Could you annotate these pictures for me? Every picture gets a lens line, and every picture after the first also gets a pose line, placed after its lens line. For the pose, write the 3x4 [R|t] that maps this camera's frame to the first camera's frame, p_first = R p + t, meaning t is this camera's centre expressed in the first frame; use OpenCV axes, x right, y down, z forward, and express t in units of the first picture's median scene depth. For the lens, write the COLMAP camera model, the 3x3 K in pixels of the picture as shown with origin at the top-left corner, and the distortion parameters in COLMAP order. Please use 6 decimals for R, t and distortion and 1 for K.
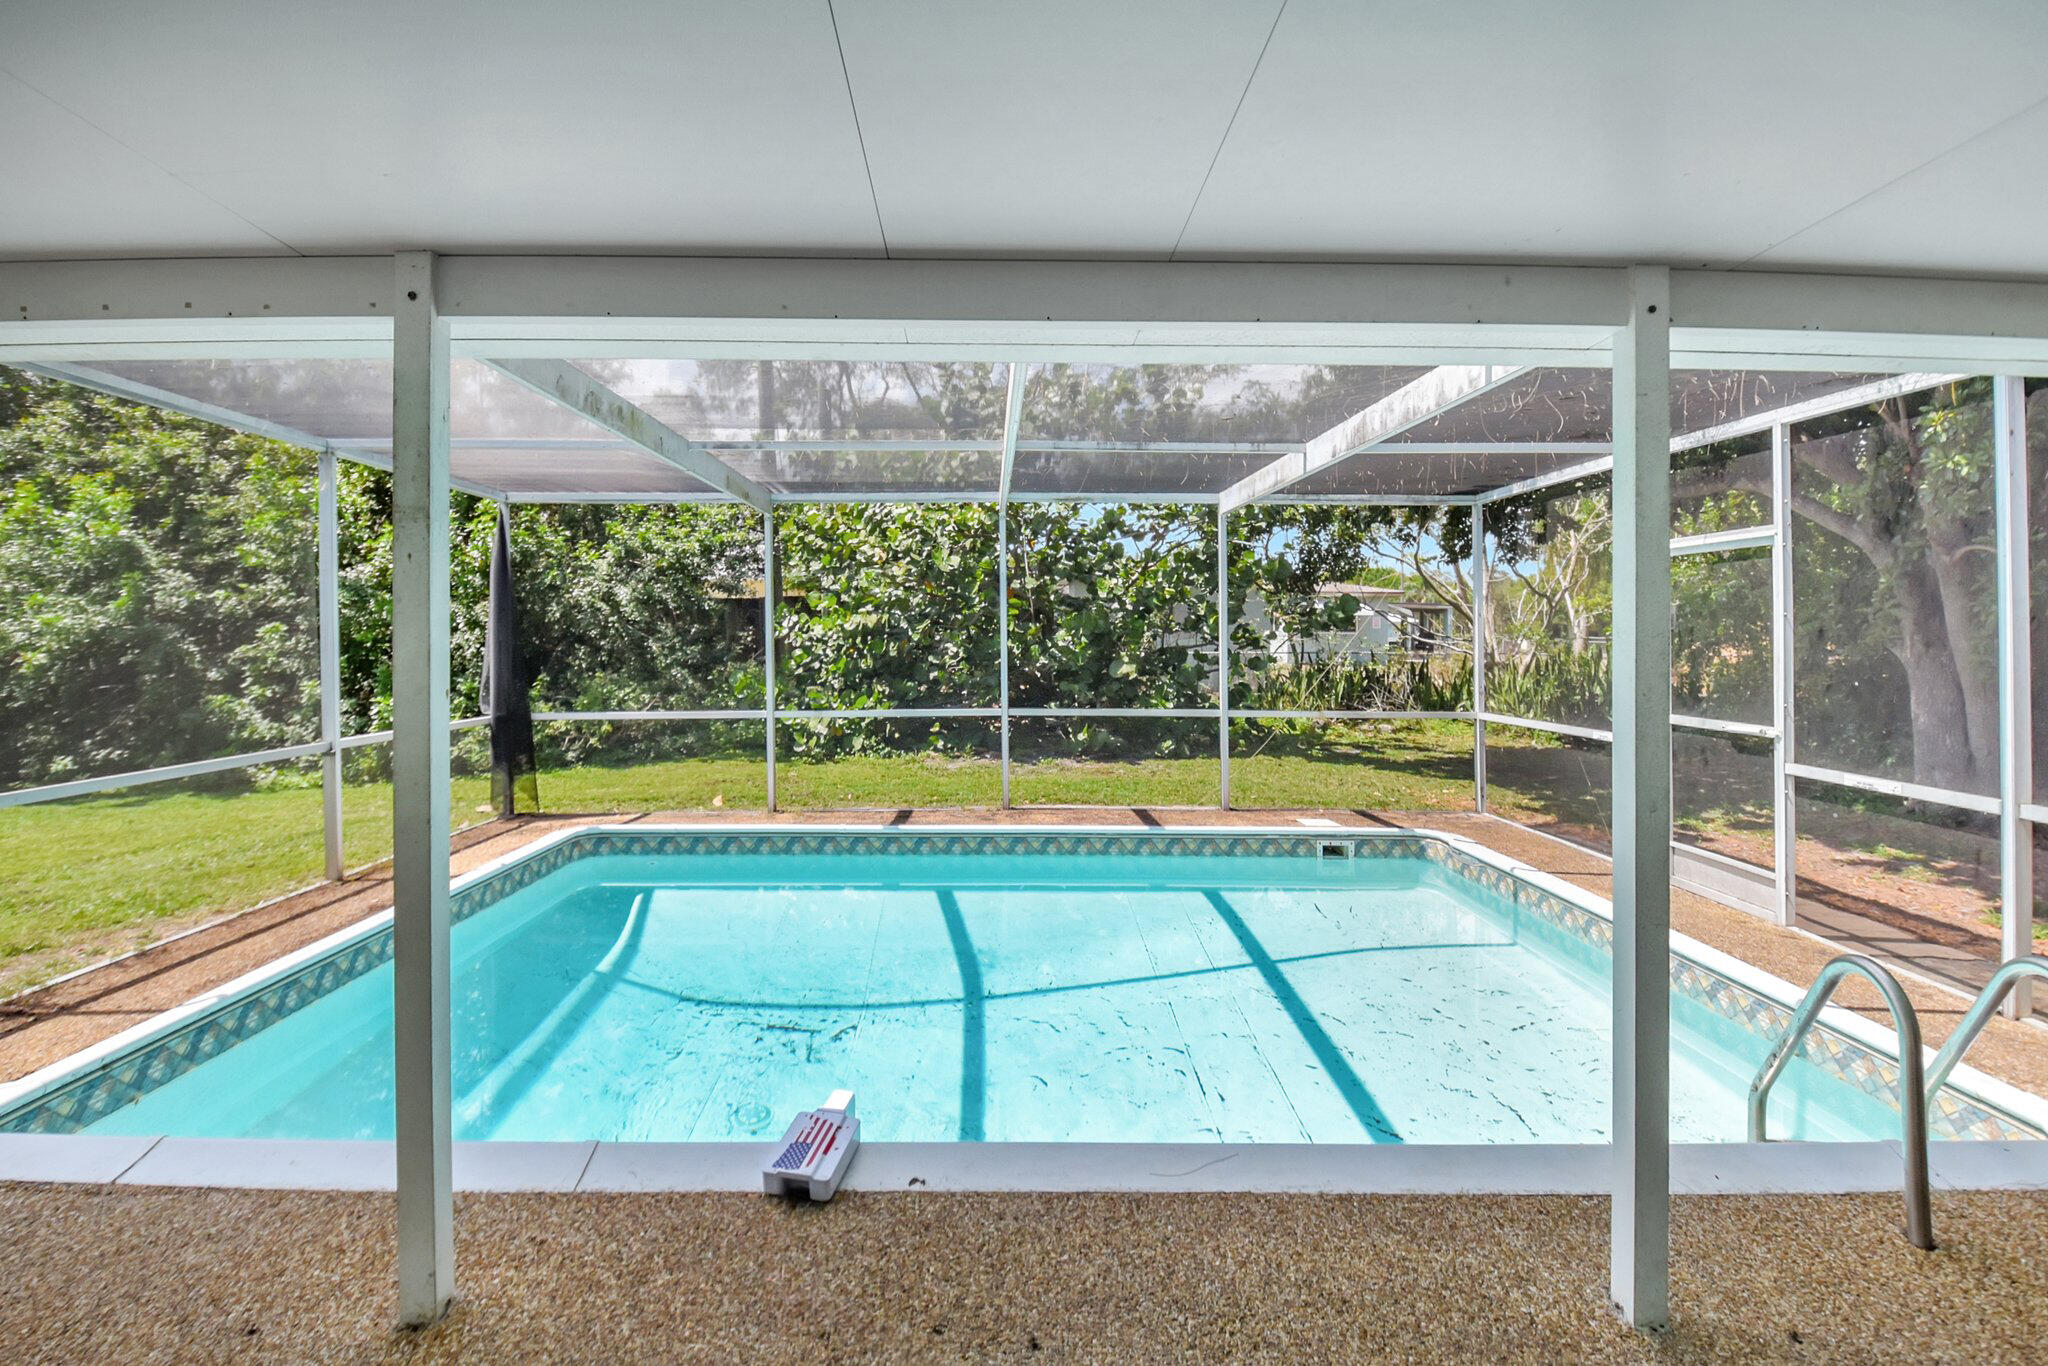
lens RADIAL K [[928.1, 0, 1003.6], [0, 928.1, 650.3], [0, 0, 1]] dist [-0.005111, -0.001783]
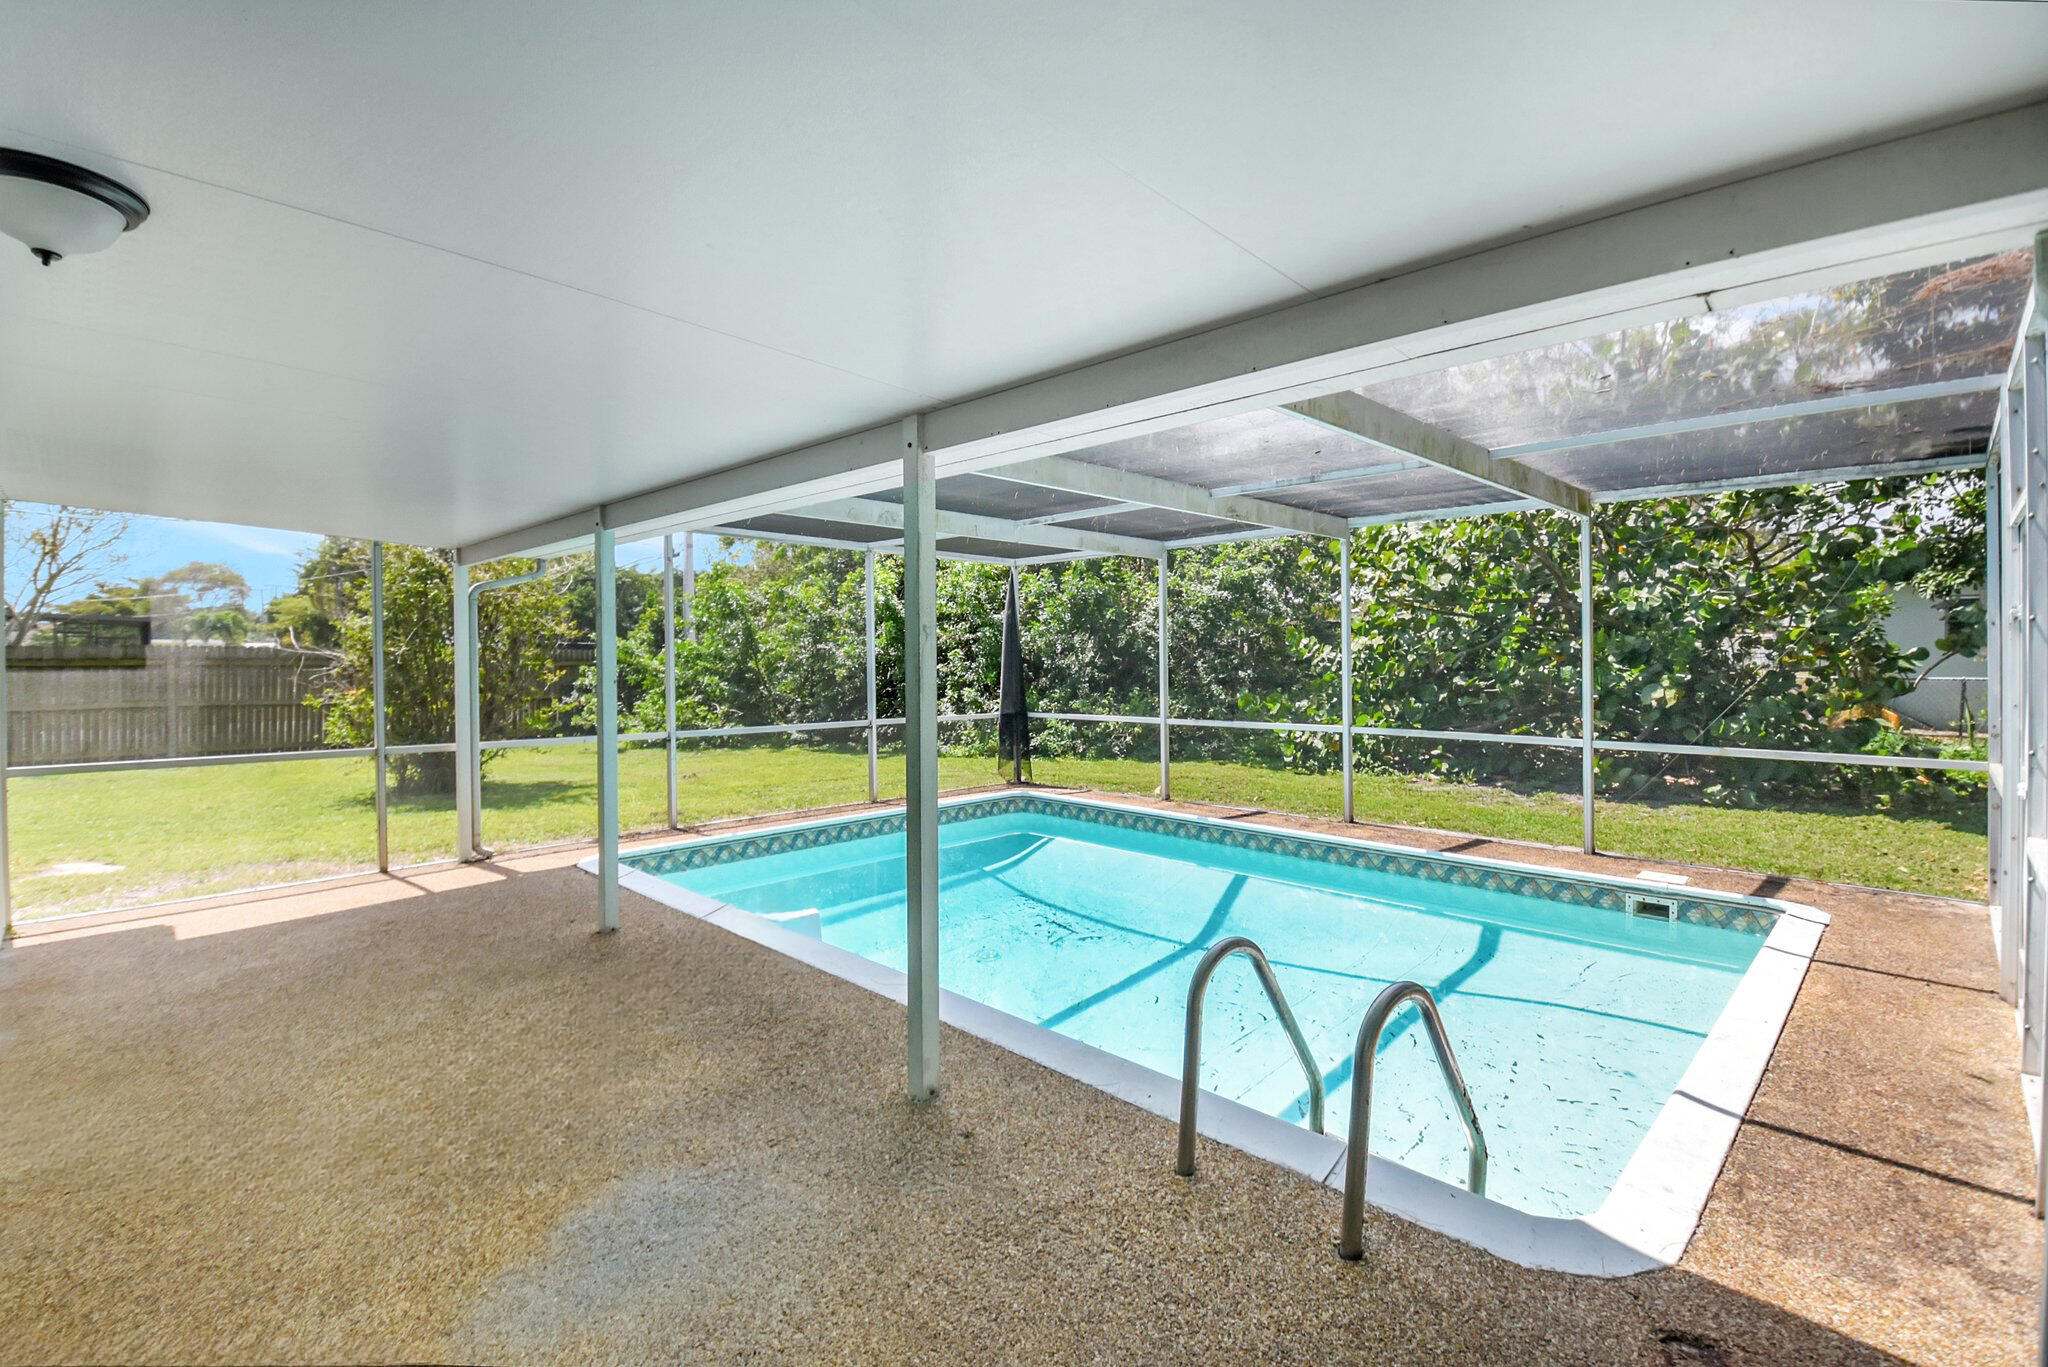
lens RADIAL K [[928.1, 0, 1030.8], [0, 928.1, 661.2], [0, 0, 1]] dist [-0.005111, -0.001783]
pose [[0.712445, -0.000228, -0.701728, 0.545199], [-0.008521, 0.999923, -0.008976, 0.003965], [0.701676, 0.012374, 0.712388, 0.005462]]
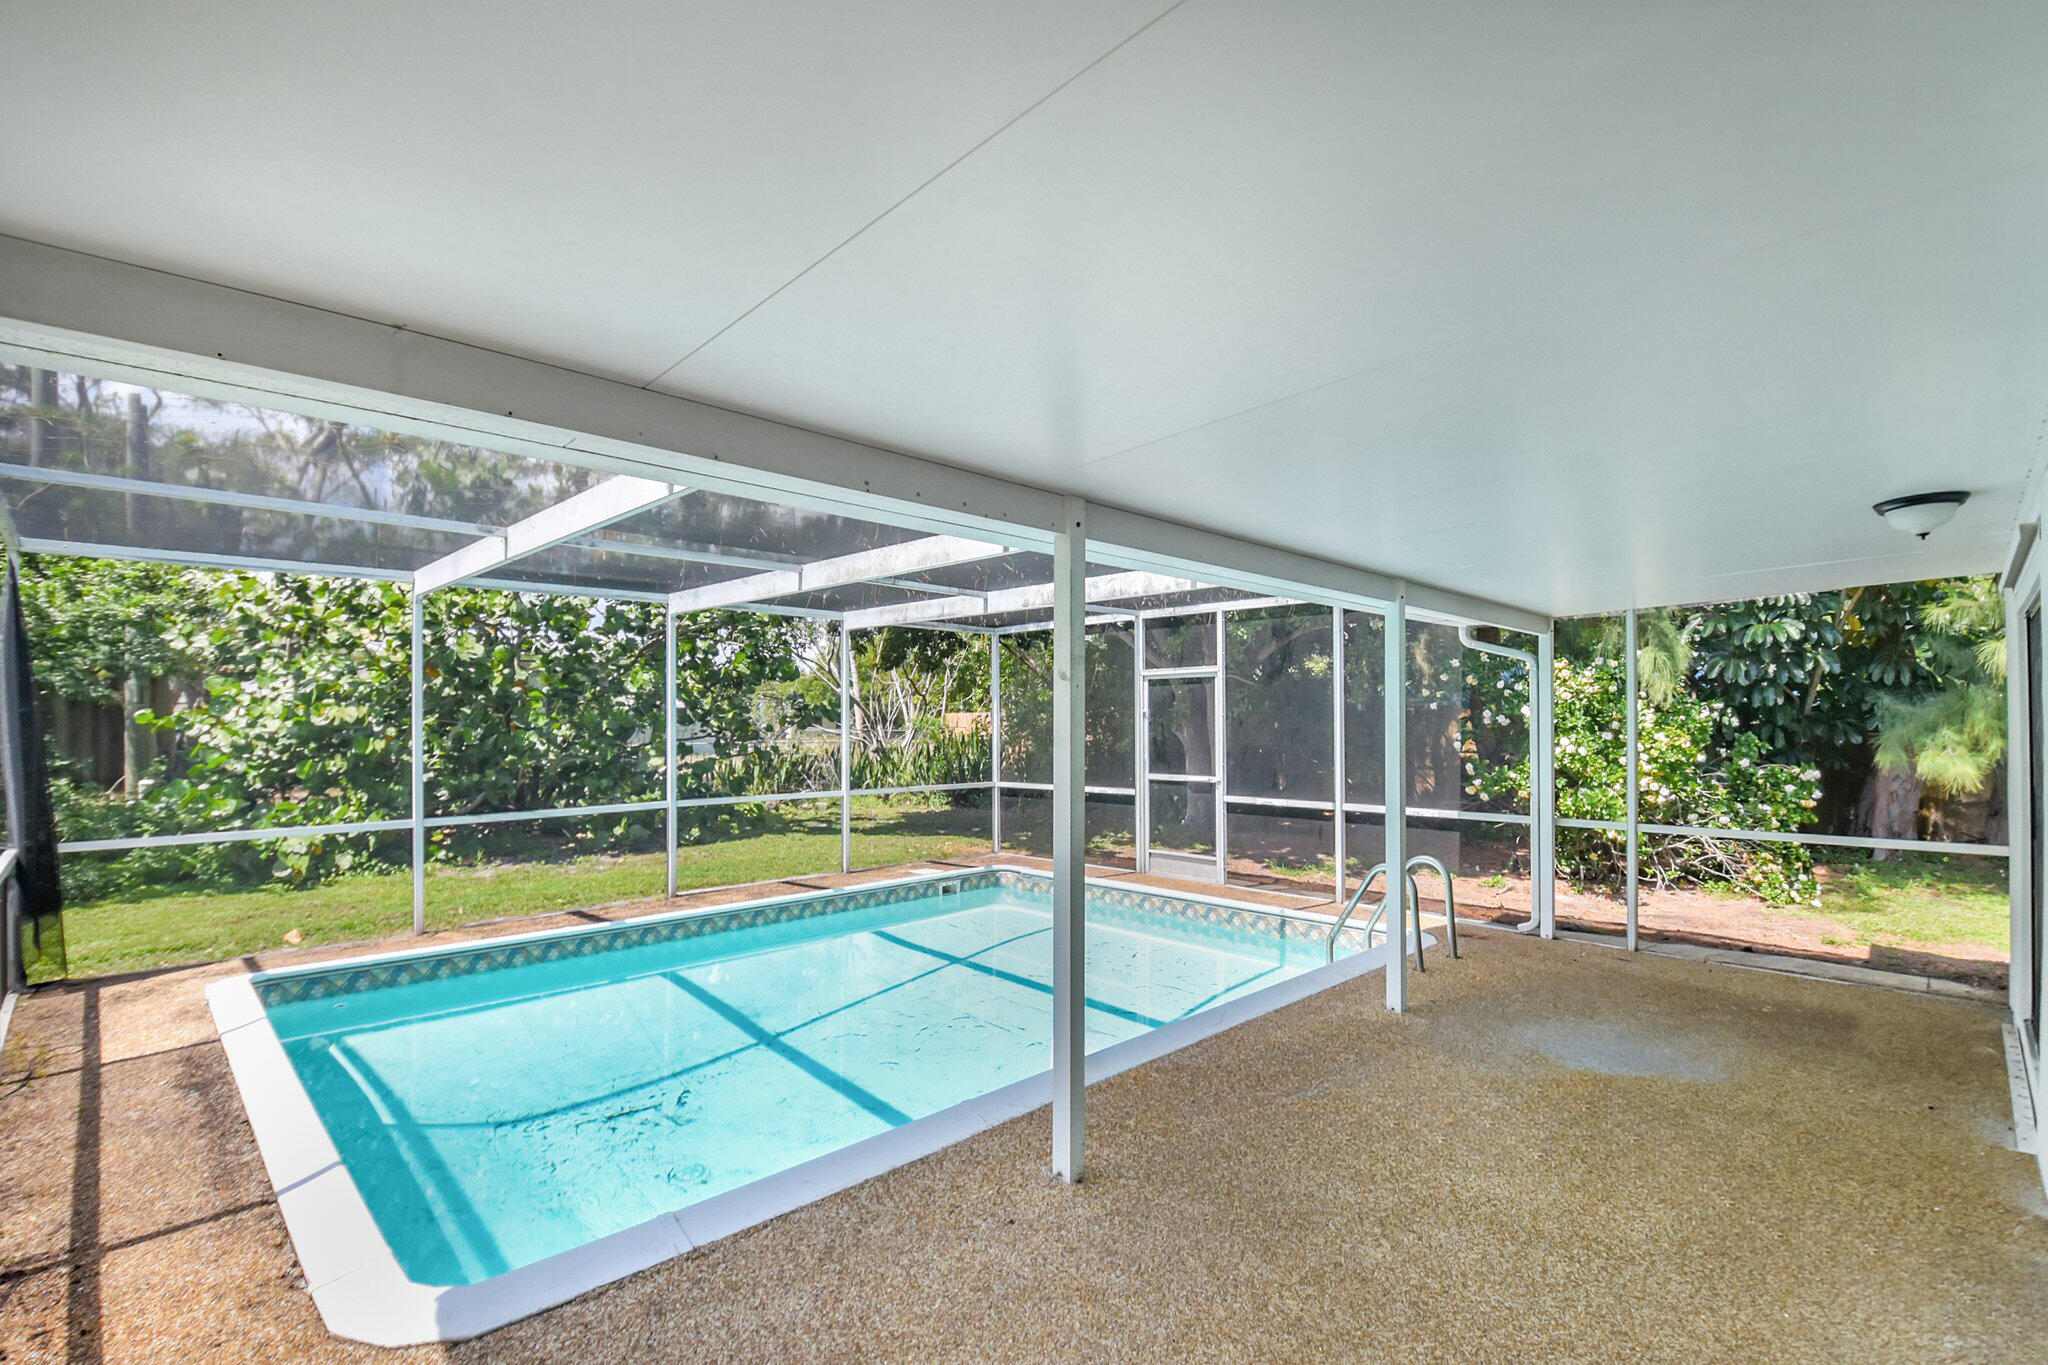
lens RADIAL K [[928.1, 0, 980.3], [0, 928.1, 728.3], [0, 0, 1]] dist [-0.005111, -0.001783]
pose [[0.716385, -0.002285, 0.697701, -0.493157], [0.016904, 0.999758, -0.014082, 0.000794], [-0.697500, 0.021883, 0.716250, -0.012818]]
